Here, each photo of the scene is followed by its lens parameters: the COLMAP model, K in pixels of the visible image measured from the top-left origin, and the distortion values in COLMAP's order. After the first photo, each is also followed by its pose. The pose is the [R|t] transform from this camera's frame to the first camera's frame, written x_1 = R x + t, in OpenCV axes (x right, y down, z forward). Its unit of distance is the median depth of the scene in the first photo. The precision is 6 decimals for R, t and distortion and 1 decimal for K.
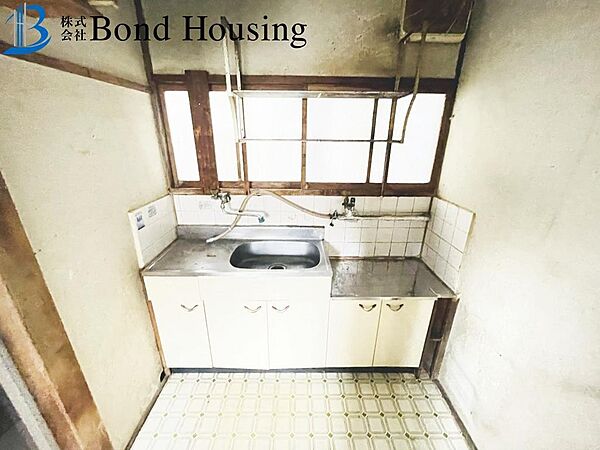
lens RADIAL K [[243.2, 0, 297.3], [0, 243.2, 221.4], [0, 0, 1]] dist [-0.002268, 0.000026]
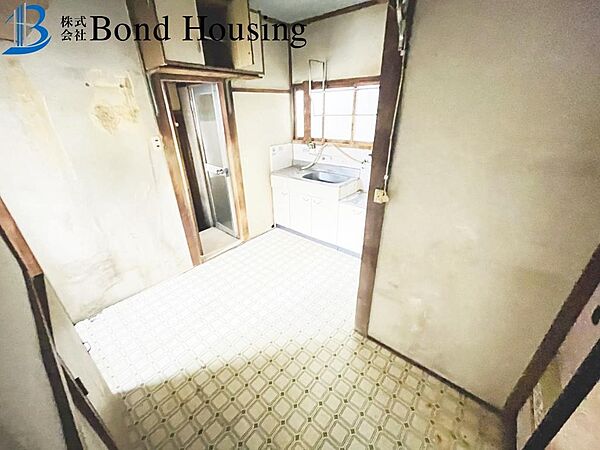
lens RADIAL K [[243.2, 0, 301.2], [0, 243.2, 224.8], [0, 0, 1]] dist [-0.002268, 0.000026]
pose [[0.767861, 0.253577, -0.588293, 0.950988], [-0.197909, 0.967300, 0.158626, 0.221765], [0.609280, -0.005374, 0.792937, -0.606962]]
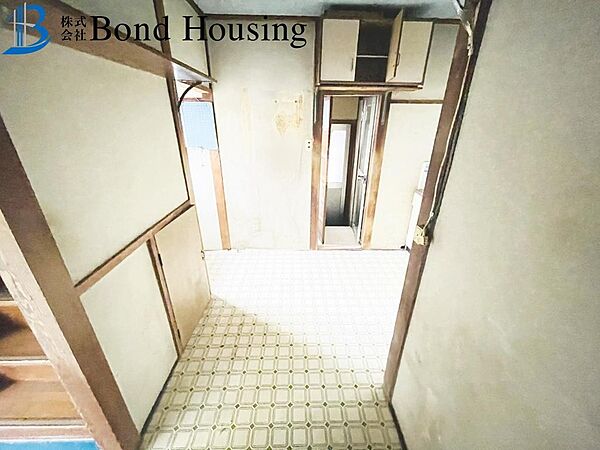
lens RADIAL K [[243.2, 0, 300.9], [0, 243.2, 225.2], [0, 0, 1]] dist [-0.002268, 0.000026]
pose [[0.024221, 0.389234, -0.920821, 1.227558], [-0.356796, 0.863796, 0.355744, 0.060559], [0.933868, 0.319929, 0.159799, -0.181900]]
